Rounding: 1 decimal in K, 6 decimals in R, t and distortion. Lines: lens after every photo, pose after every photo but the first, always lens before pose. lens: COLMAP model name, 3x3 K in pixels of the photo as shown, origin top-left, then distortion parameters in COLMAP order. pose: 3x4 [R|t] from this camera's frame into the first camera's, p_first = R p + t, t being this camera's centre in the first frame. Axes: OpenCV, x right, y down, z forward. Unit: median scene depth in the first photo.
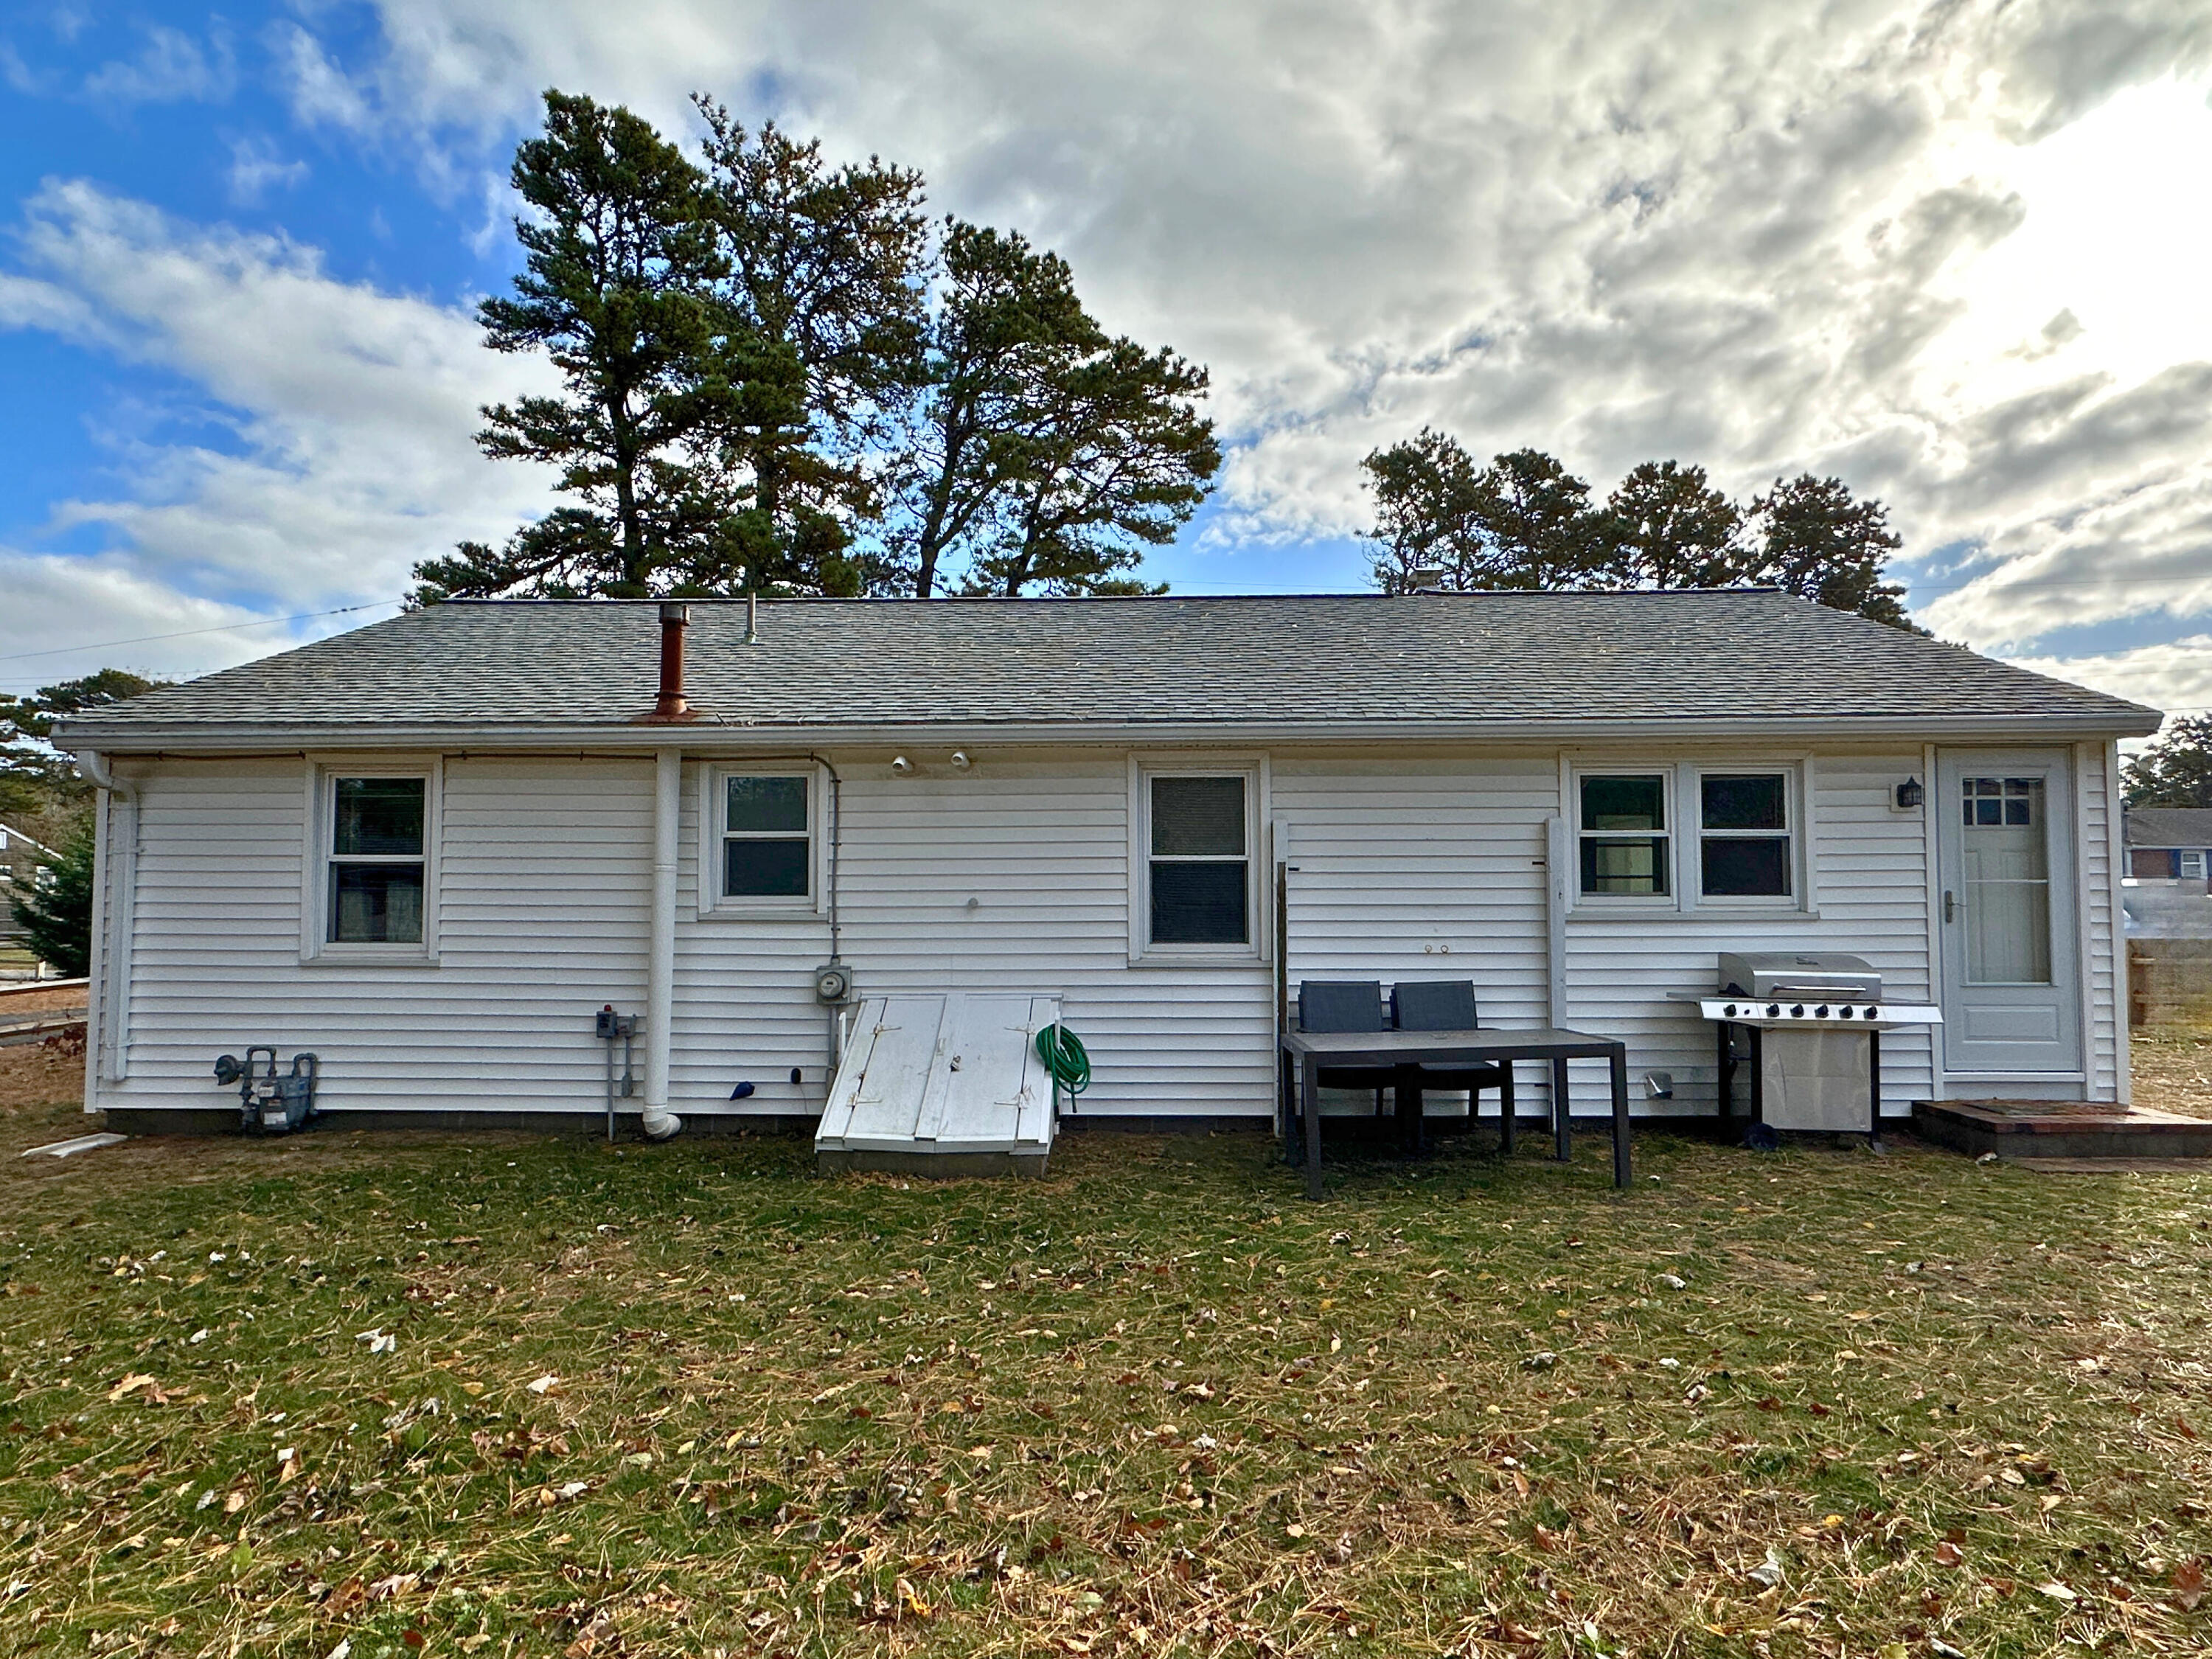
lens RADIAL K [[1482.9, 0, 1106.0], [0, 1482.9, 833.7], [0, 0, 1]] dist [0.005723, 0.001460]
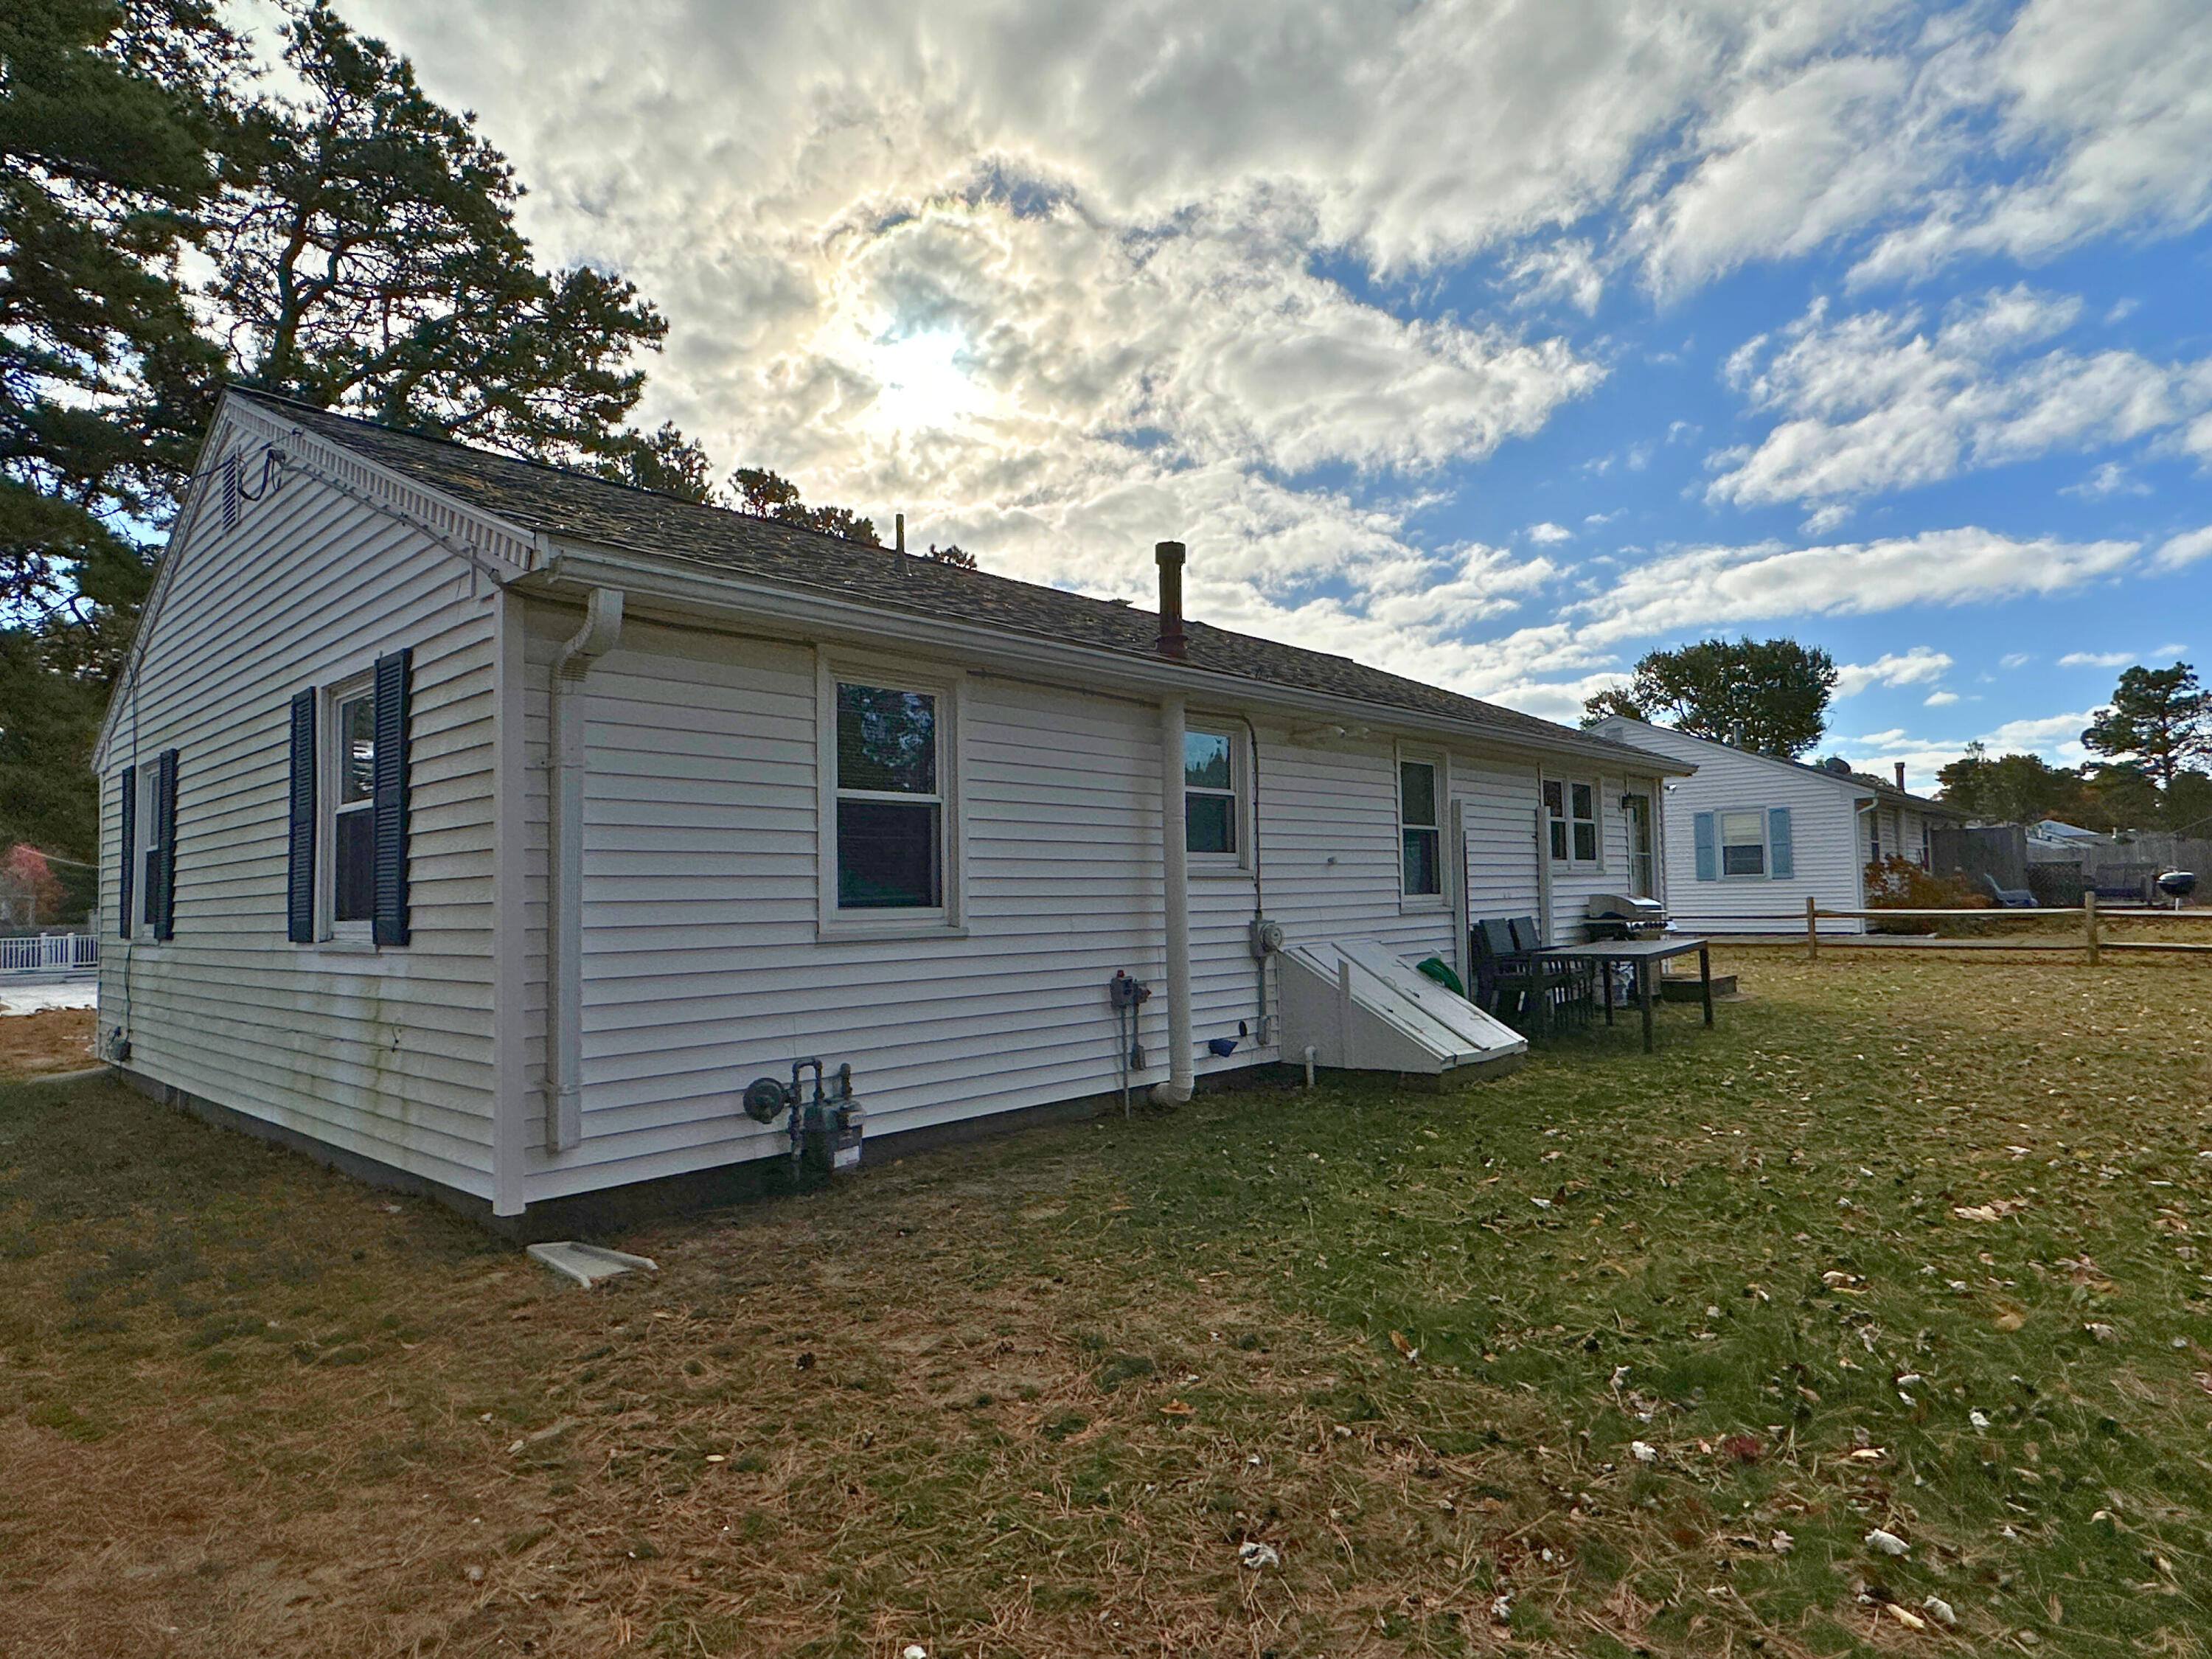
lens RADIAL K [[1243.4, 0, 1105.9], [0, 1243.4, 830.6], [0, 0, 1]] dist [0.007988, 0.000425]
pose [[0.641325, 0.026598, 0.766808, -0.923937], [-0.025362, 0.999588, -0.013461, 0.040655], [-0.766850, -0.010815, 0.641735, 0.520391]]
